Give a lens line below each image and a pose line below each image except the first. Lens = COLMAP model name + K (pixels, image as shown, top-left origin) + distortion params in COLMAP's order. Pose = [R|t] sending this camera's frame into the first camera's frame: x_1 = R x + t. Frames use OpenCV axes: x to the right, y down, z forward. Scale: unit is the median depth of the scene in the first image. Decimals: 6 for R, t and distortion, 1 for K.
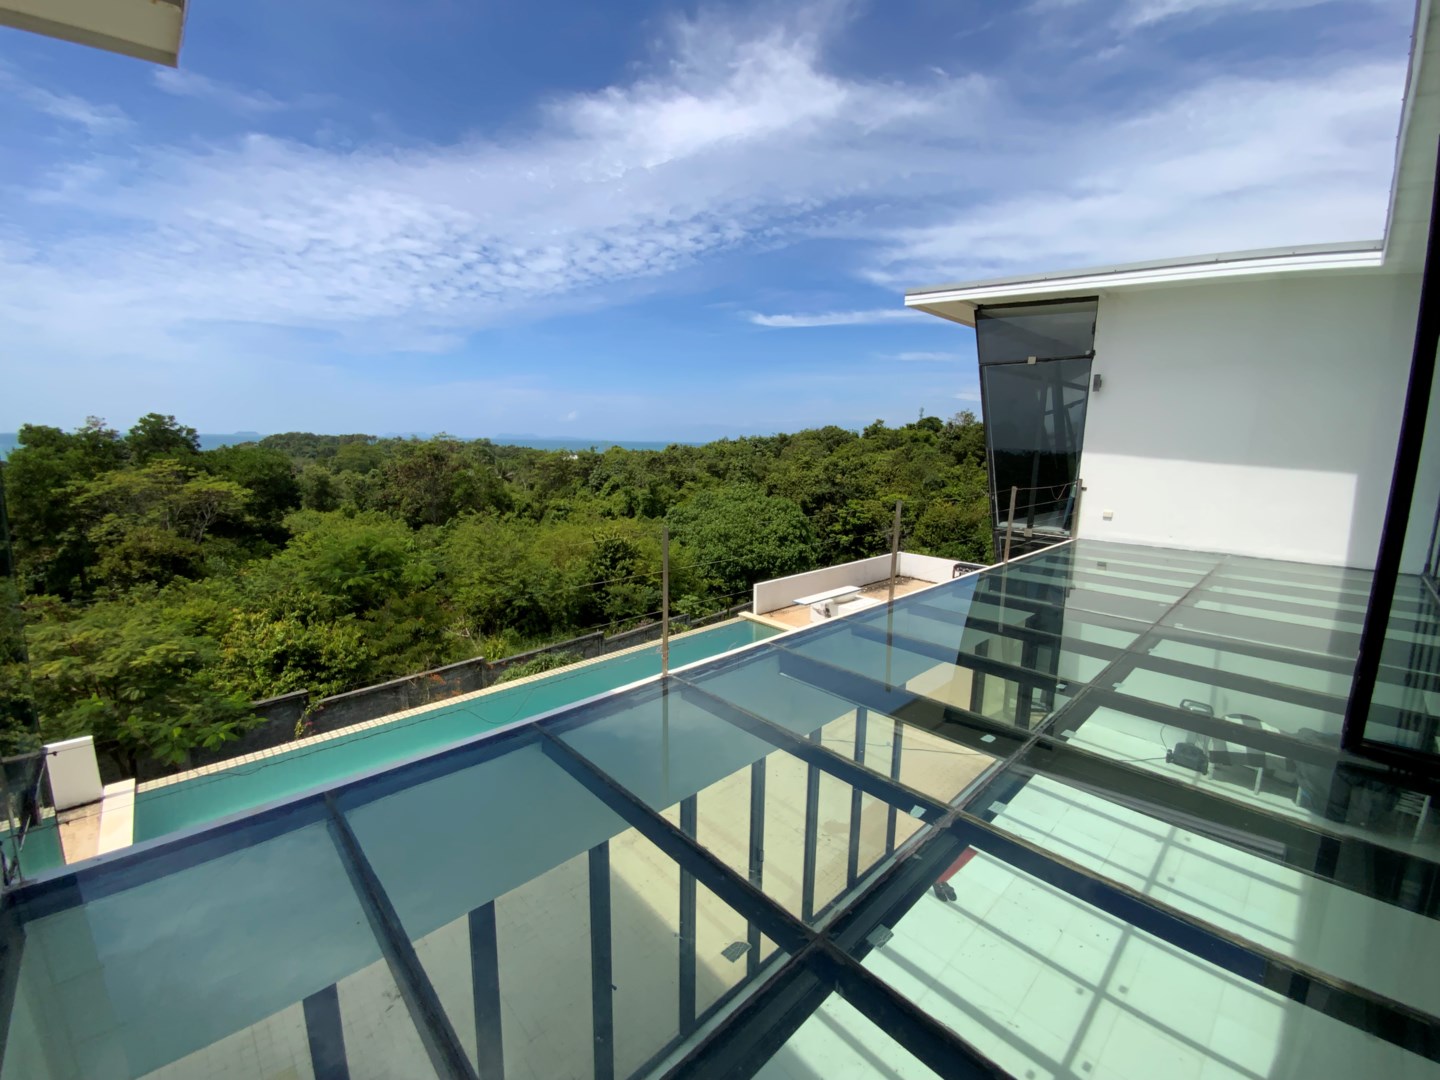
lens RADIAL K [[579.3, 0, 721.3], [0, 579.3, 537.7], [0, 0, 1]] dist [0.062610, -0.032645]
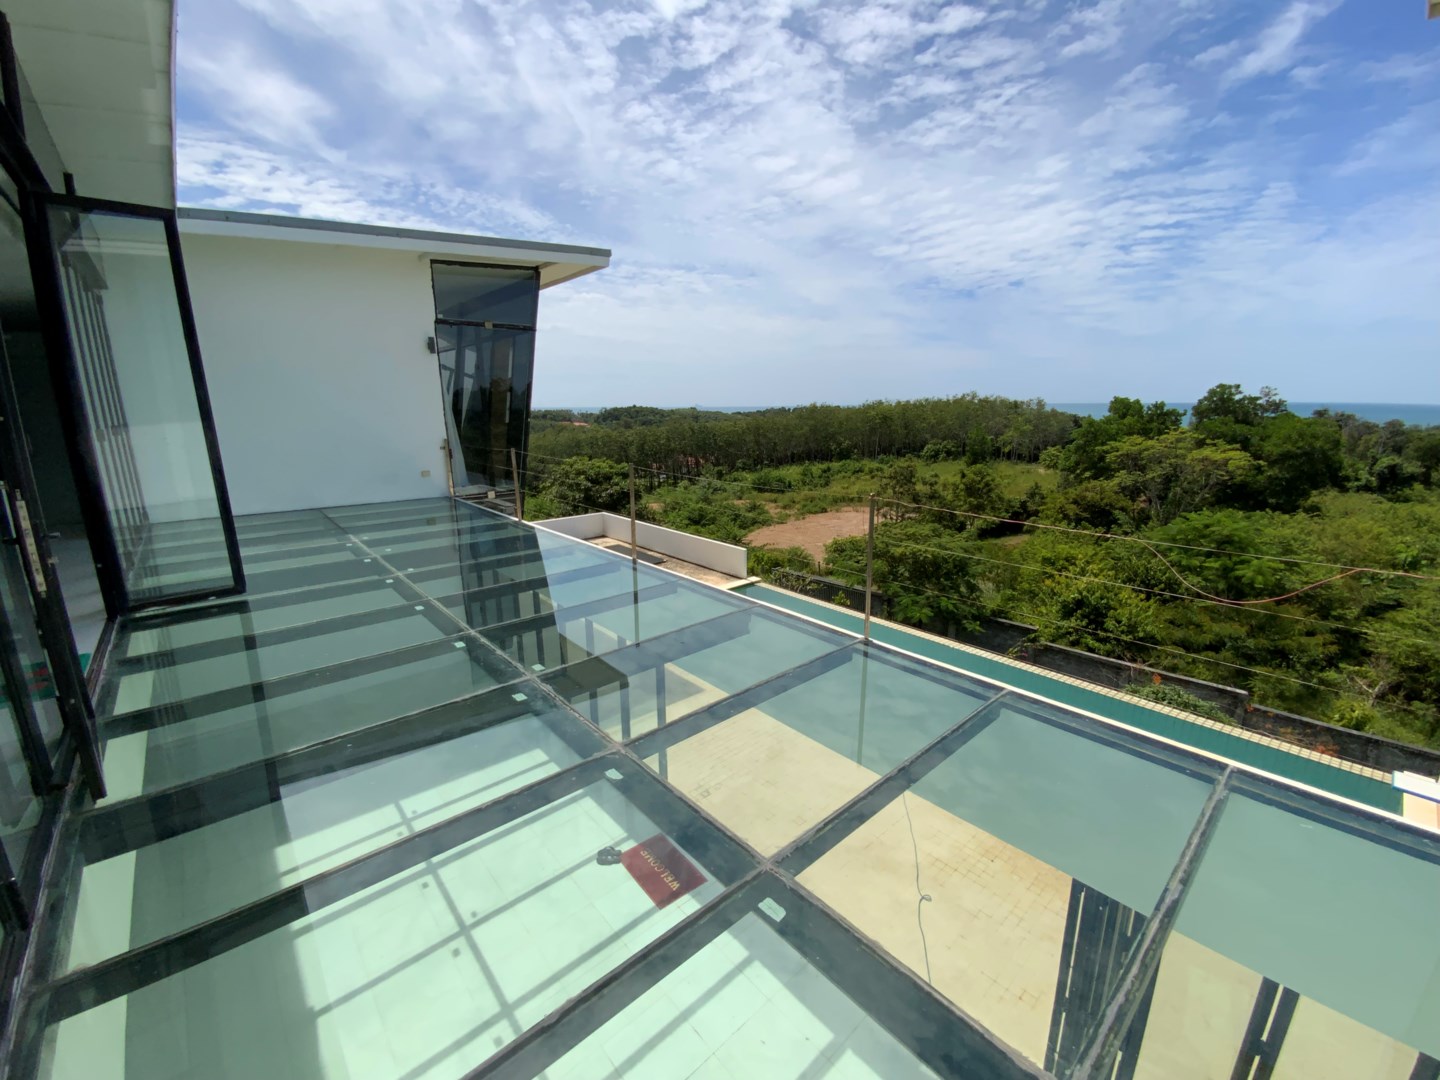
lens RADIAL K [[579.3, 0, 721.3], [0, 579.3, 537.7], [0, 0, 1]] dist [0.062610, -0.032645]
pose [[-0.030853, 0.205572, -0.978155, 0.195318], [-0.156119, 0.965619, 0.207862, -0.027259], [0.987256, 0.159121, 0.002302, 0.172198]]
